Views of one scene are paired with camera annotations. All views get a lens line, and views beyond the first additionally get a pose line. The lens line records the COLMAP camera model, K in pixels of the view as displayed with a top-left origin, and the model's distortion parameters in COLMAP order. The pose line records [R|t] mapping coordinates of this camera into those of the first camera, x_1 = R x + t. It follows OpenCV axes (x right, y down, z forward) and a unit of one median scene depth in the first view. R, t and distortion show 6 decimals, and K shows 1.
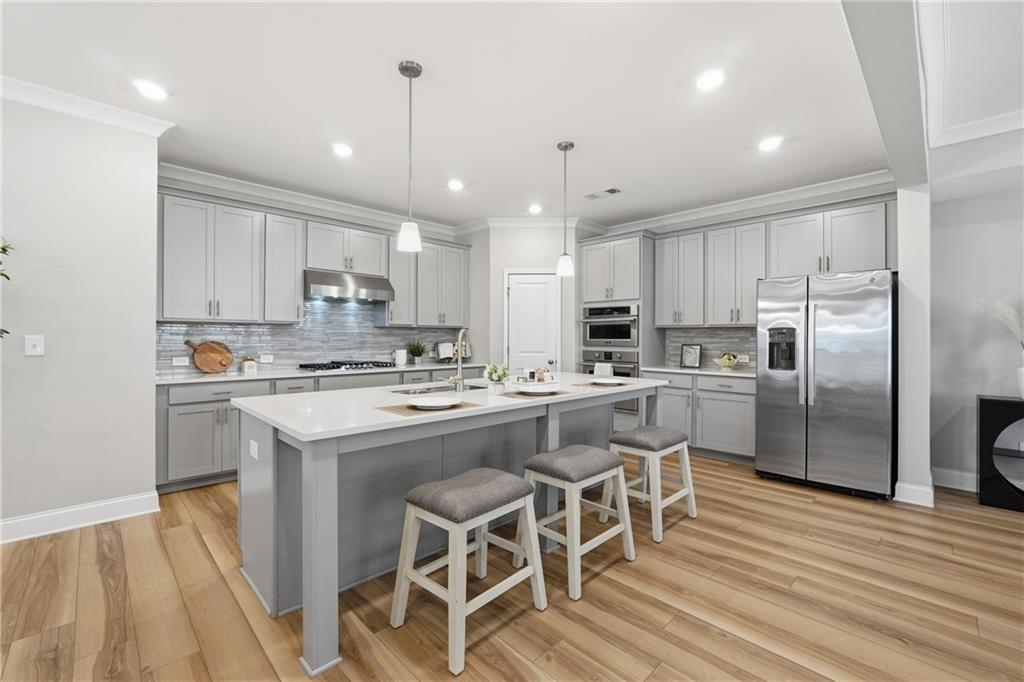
lens RADIAL K [[426.3, 0, 511.0], [0, 426.3, 336.6], [0, 0, 1]] dist [-0.001997, -0.000207]
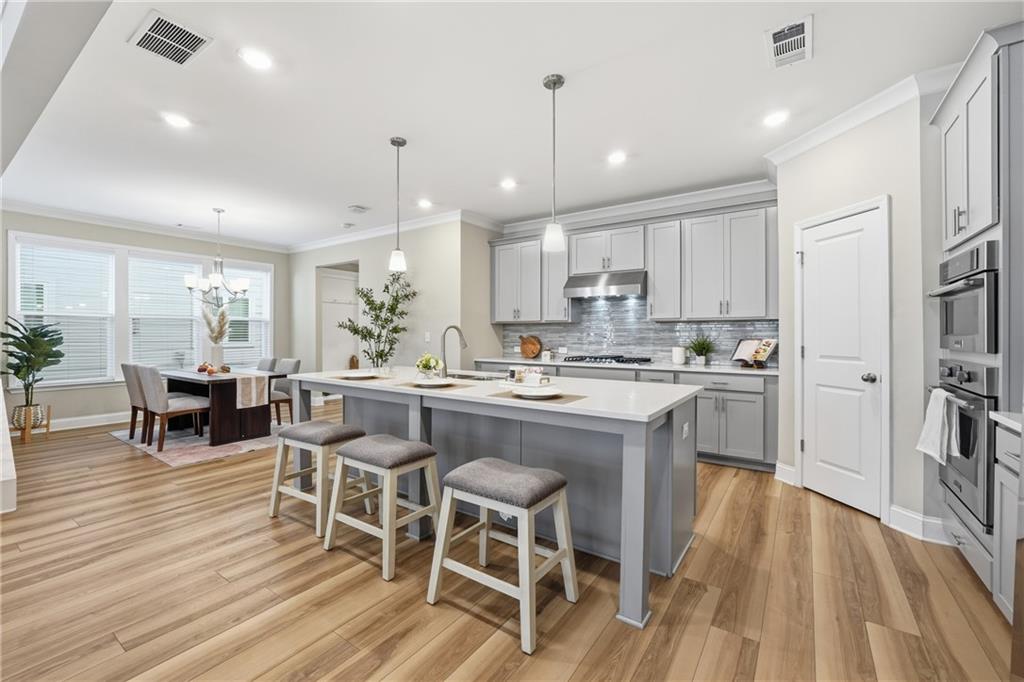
lens RADIAL K [[429.1, 0, 510.7], [0, 429.1, 338.4], [0, 0, 1]] dist [0.001557, 0.000243]
pose [[0.189003, 0.005266, -0.981962, 0.666698], [0.002759, 0.999979, 0.005894, 0.008775], [0.981973, -0.003823, 0.188984, 0.597078]]
